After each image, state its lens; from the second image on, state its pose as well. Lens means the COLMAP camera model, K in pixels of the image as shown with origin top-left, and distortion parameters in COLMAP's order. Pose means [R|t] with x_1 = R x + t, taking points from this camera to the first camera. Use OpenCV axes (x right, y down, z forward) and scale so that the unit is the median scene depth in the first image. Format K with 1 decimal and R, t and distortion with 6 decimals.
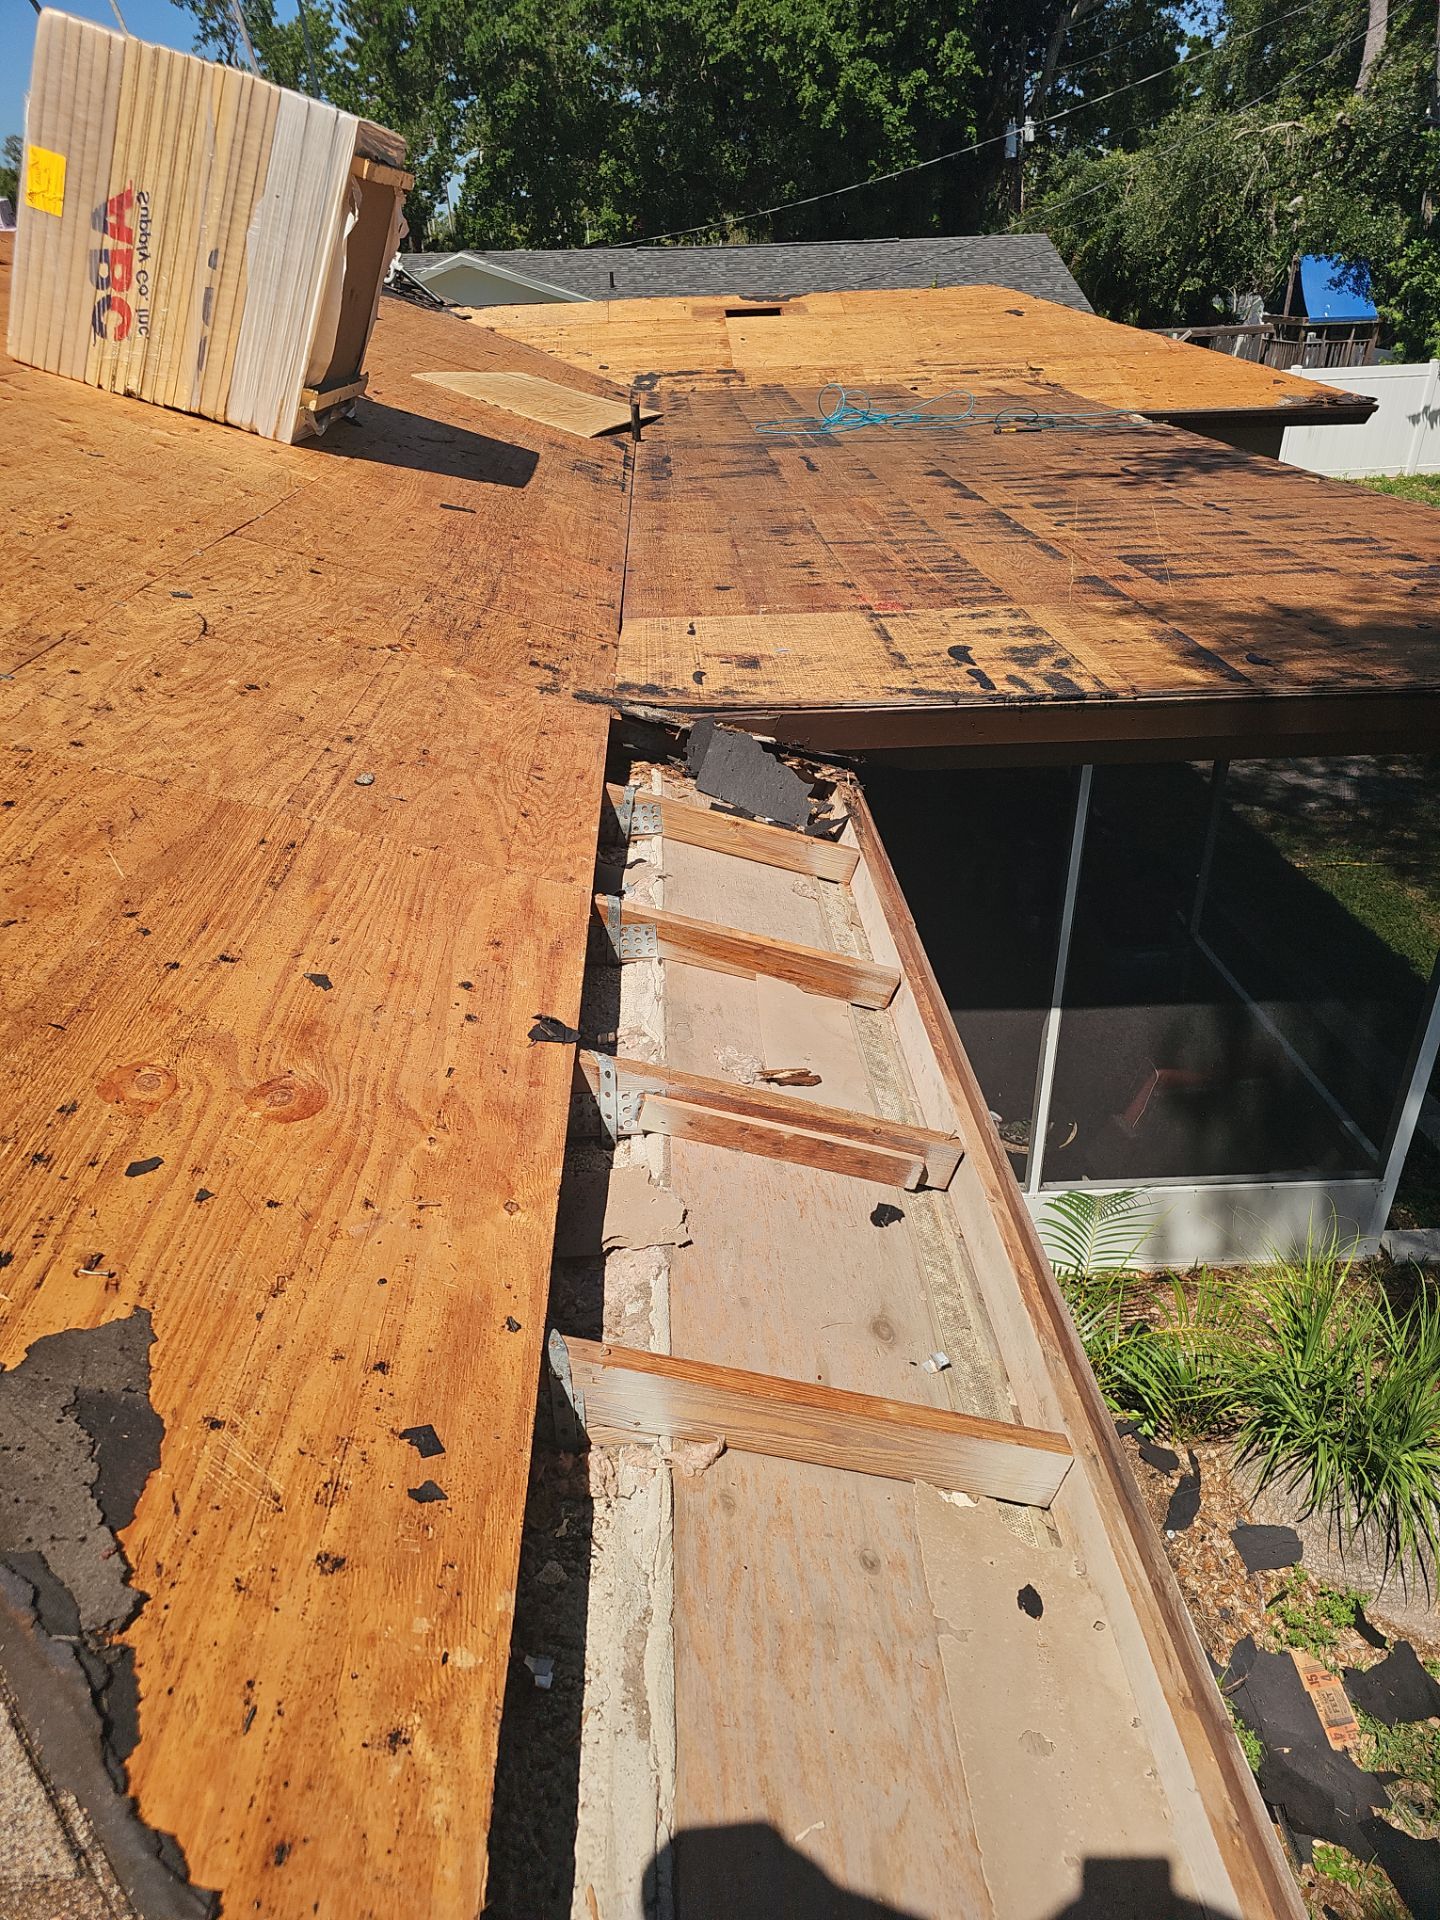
lens RADIAL K [[1285.5, 0, 720.0], [0, 1285.5, 960.0], [0, 0, 1]] dist [0.016141, -0.005531]
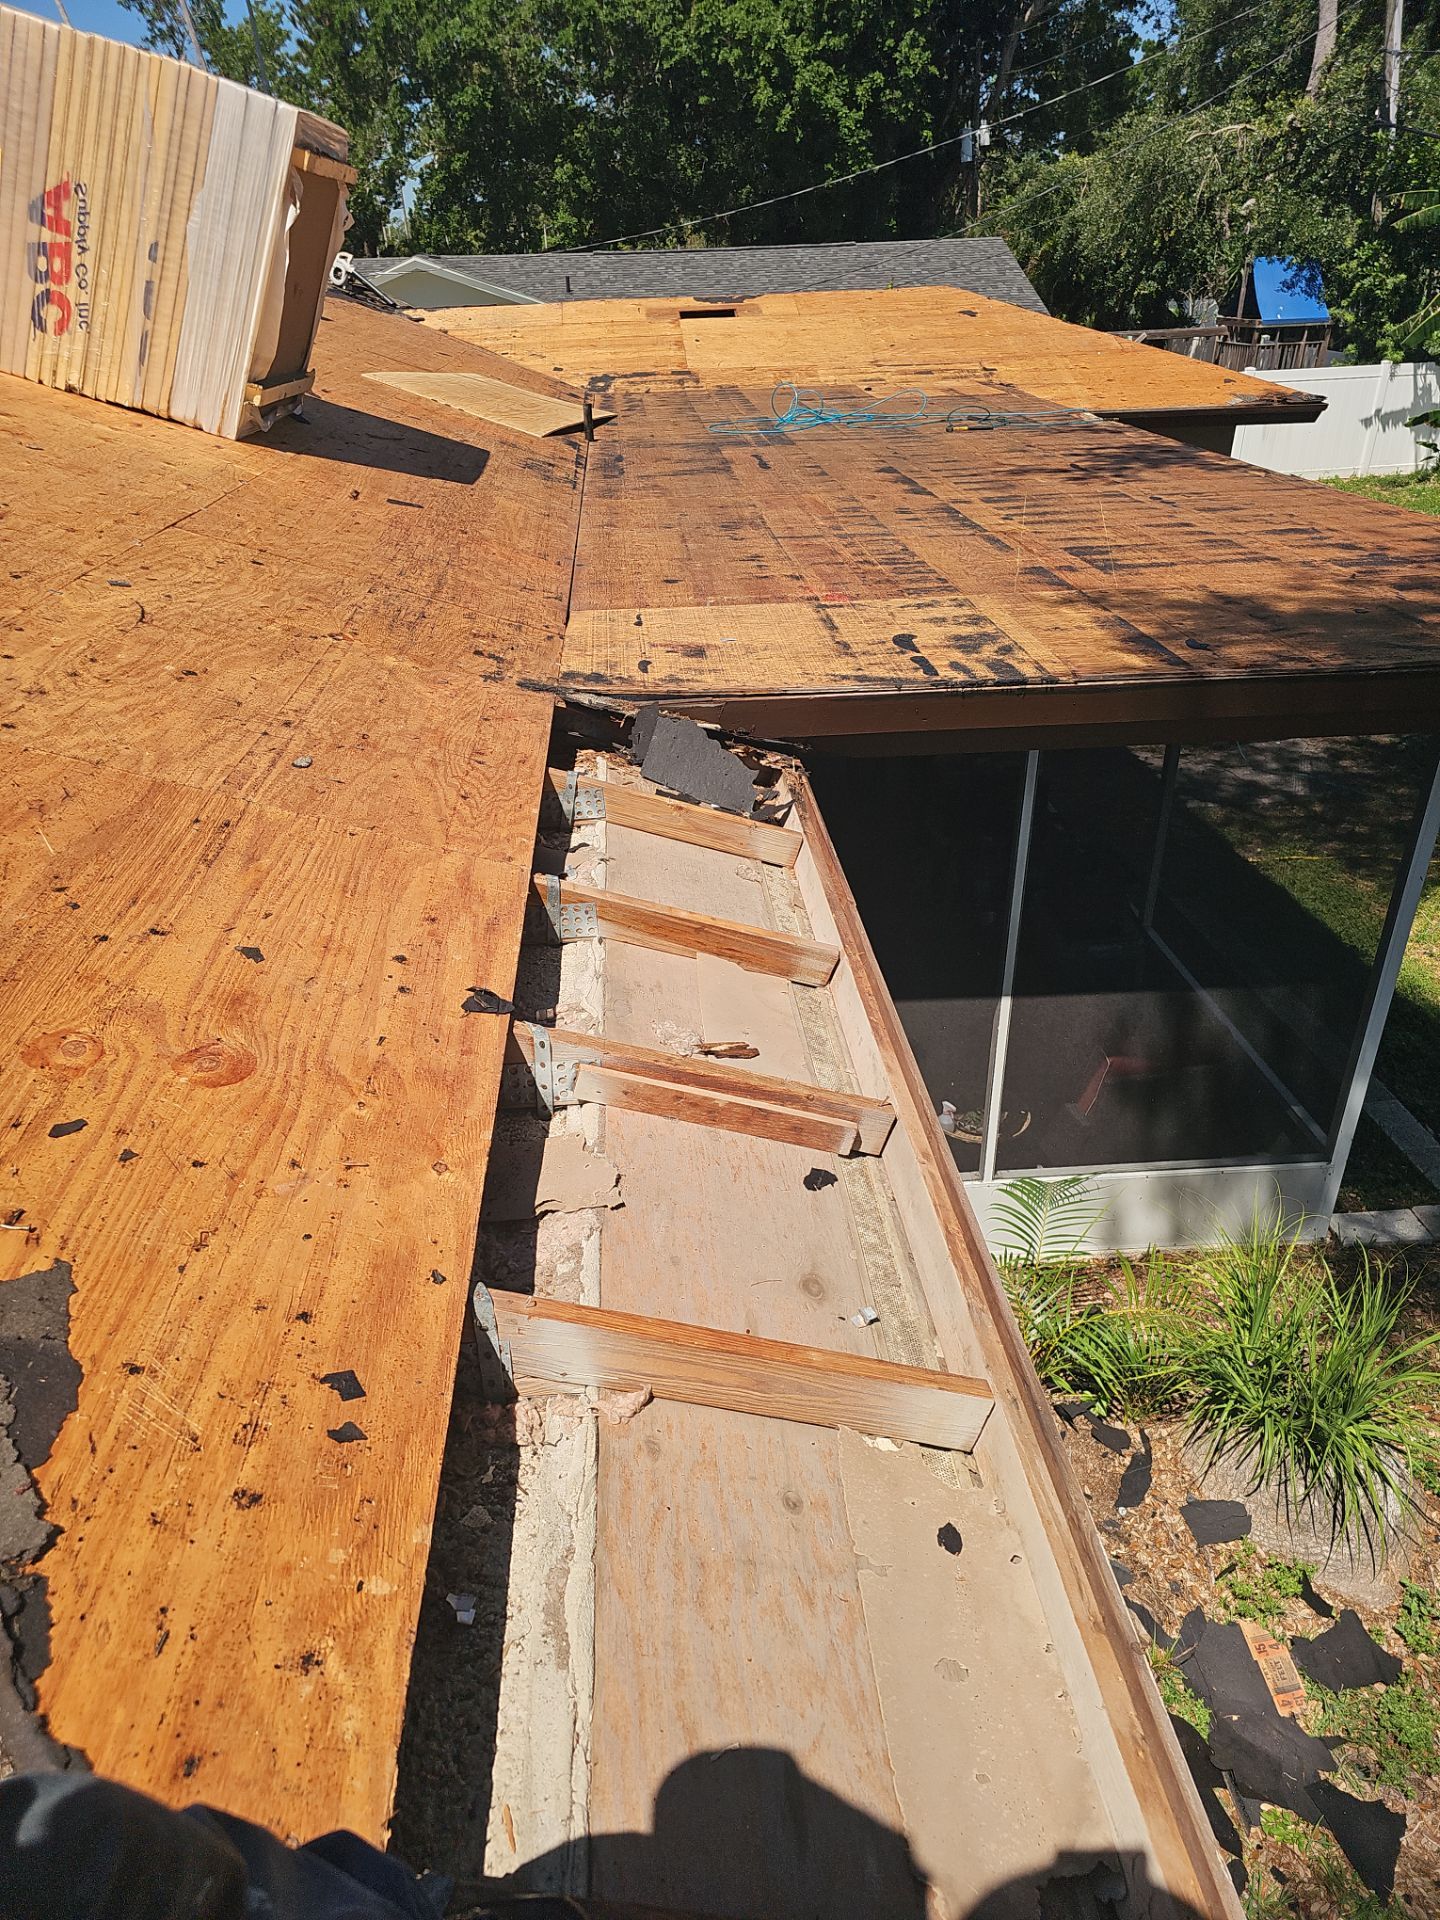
lens RADIAL K [[1284.3, 0, 711.7], [0, 1284.3, 978.3], [0, 0, 1]] dist [0.014852, -0.003393]
pose [[0.999756, -0.012317, 0.018320, 0.011503], [0.012180, 0.999898, 0.007517, 0.012916], [-0.018410, -0.007292, 0.999804, -0.003737]]
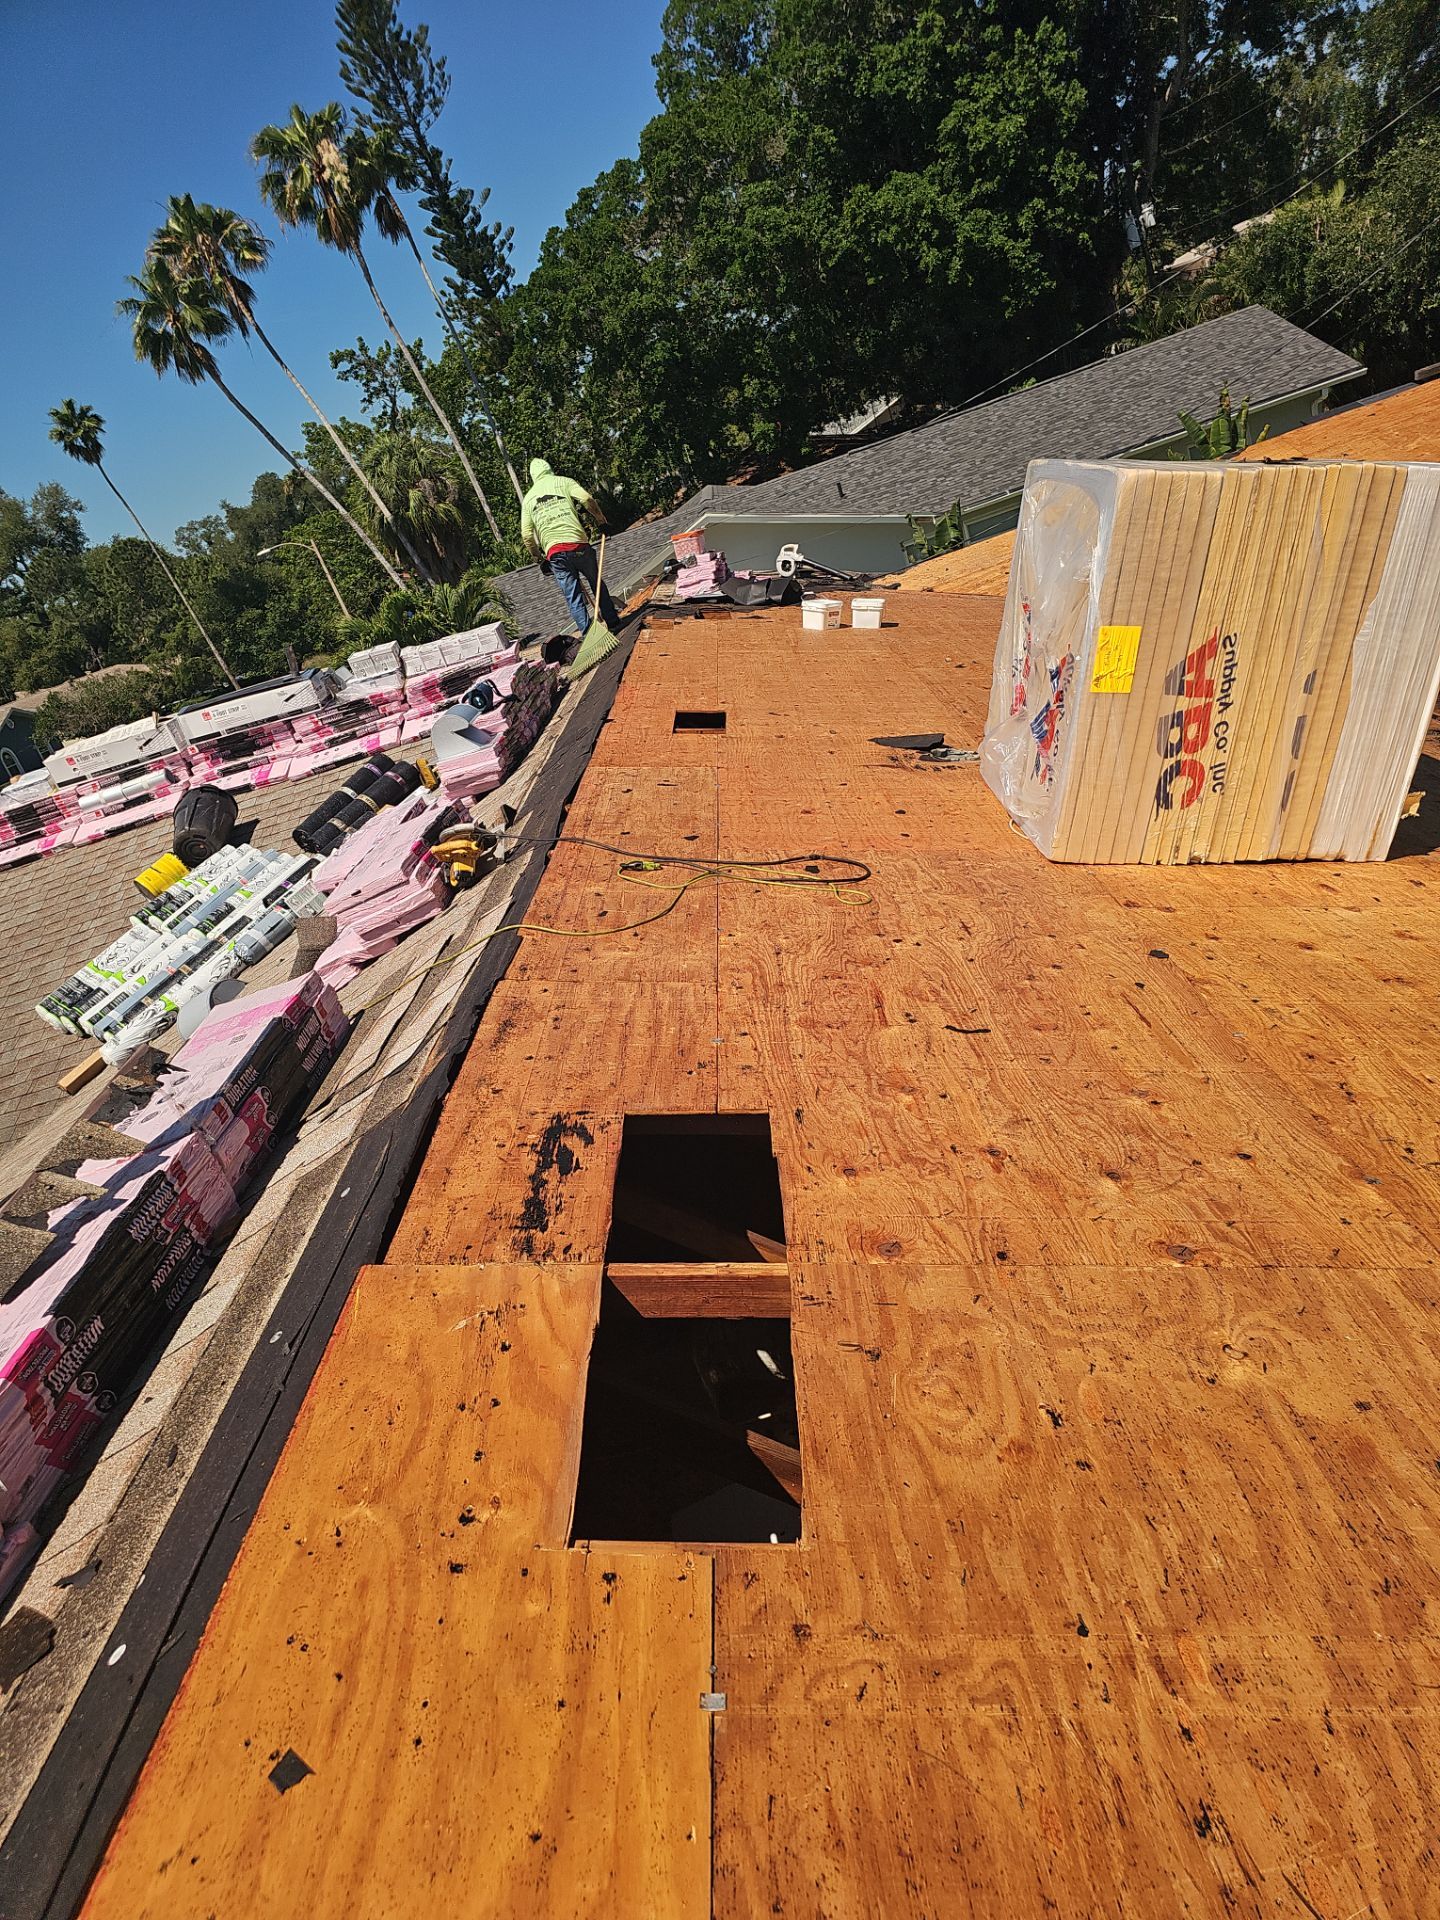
lens RADIAL K [[1268.1, 0, 720.0], [0, 1268.1, 960.0], [0, 0, 1]] dist [0.054962, -0.046944]
pose [[0.956180, -0.254113, -0.145421, -0.663967], [0.236712, 0.963269, -0.126809, -0.358358], [0.172303, 0.086829, 0.981210, 0.167739]]
